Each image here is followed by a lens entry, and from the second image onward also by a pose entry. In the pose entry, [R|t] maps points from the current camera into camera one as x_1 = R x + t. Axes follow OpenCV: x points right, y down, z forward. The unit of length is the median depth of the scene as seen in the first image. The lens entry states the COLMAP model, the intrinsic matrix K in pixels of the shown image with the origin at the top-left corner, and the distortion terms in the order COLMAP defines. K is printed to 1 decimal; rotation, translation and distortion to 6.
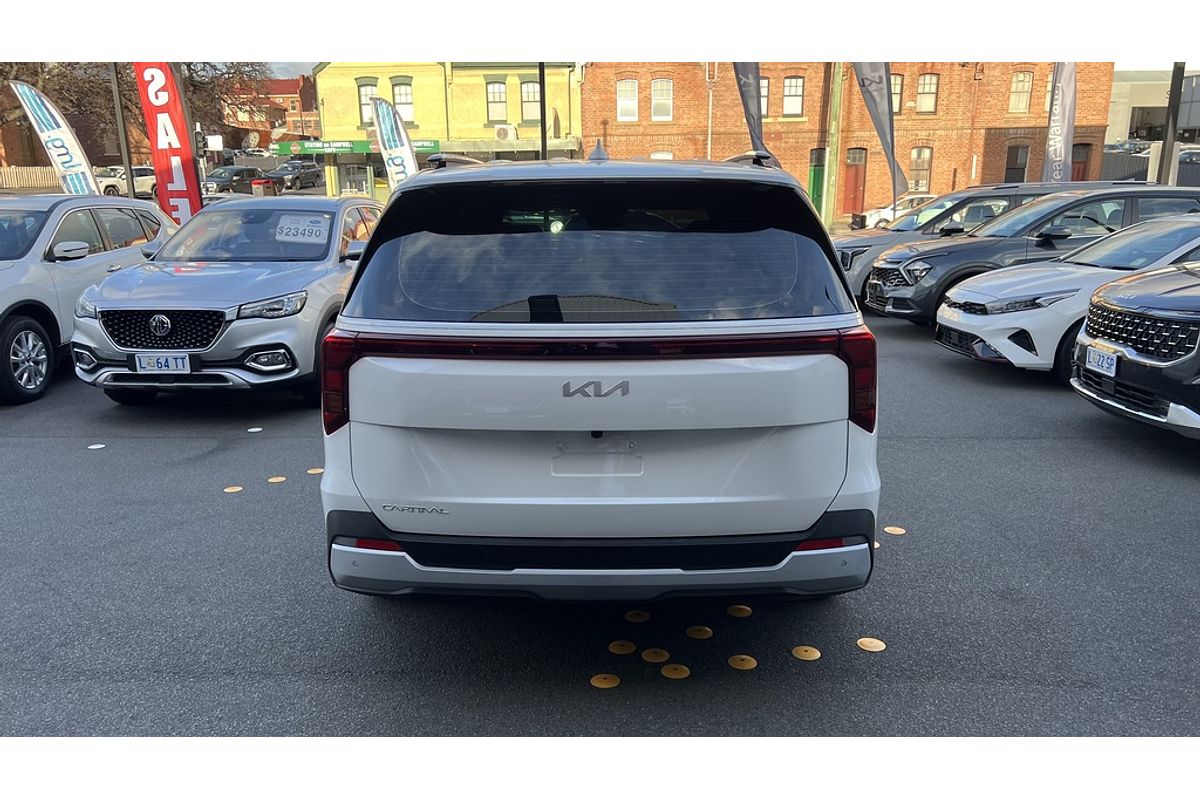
lens RADIAL K [[908.2, 0, 603.2], [0, 908.2, 399.7], [0, 0, 1]] dist [0.010256, -0.005854]
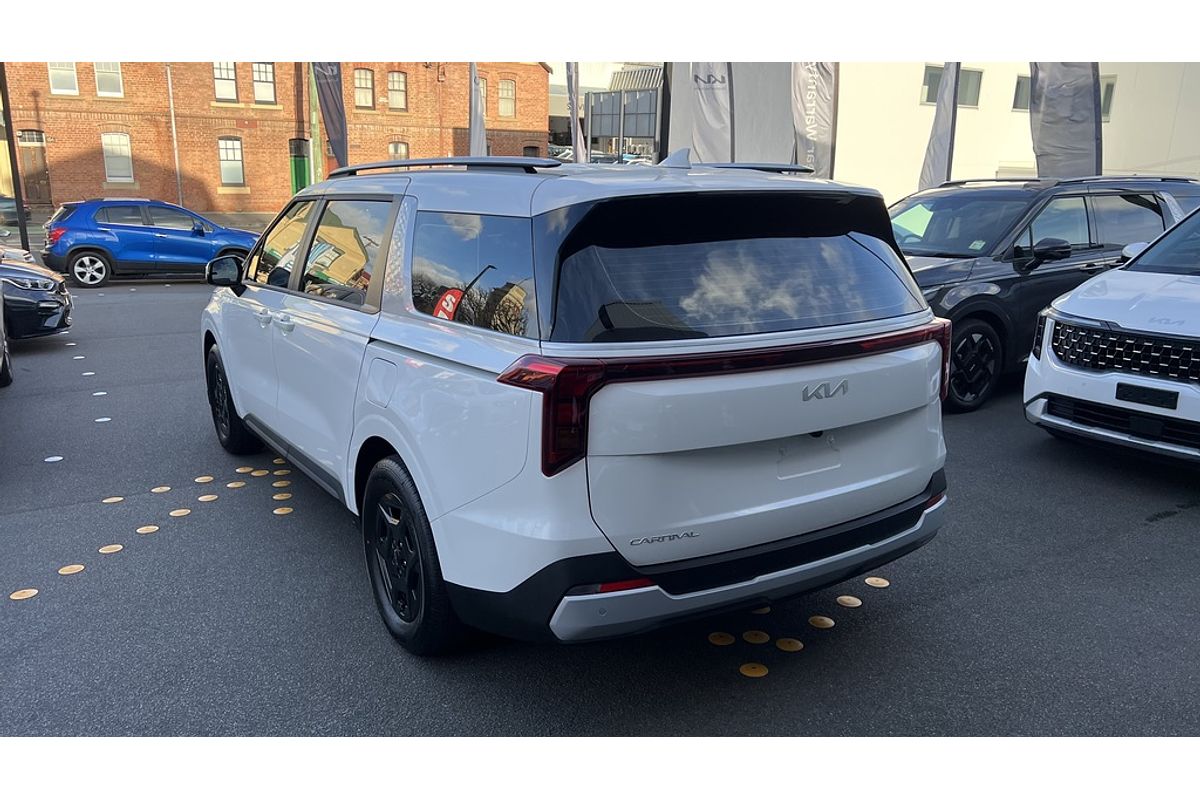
lens RADIAL K [[908.2, 0, 603.2], [0, 908.2, 399.7], [0, 0, 1]] dist [0.010256, -0.005854]
pose [[0.821259, -0.110668, 0.559720, -0.261630], [0.105385, 0.993552, 0.041817, -0.023348], [-0.560738, 0.024644, 0.827626, 0.084132]]
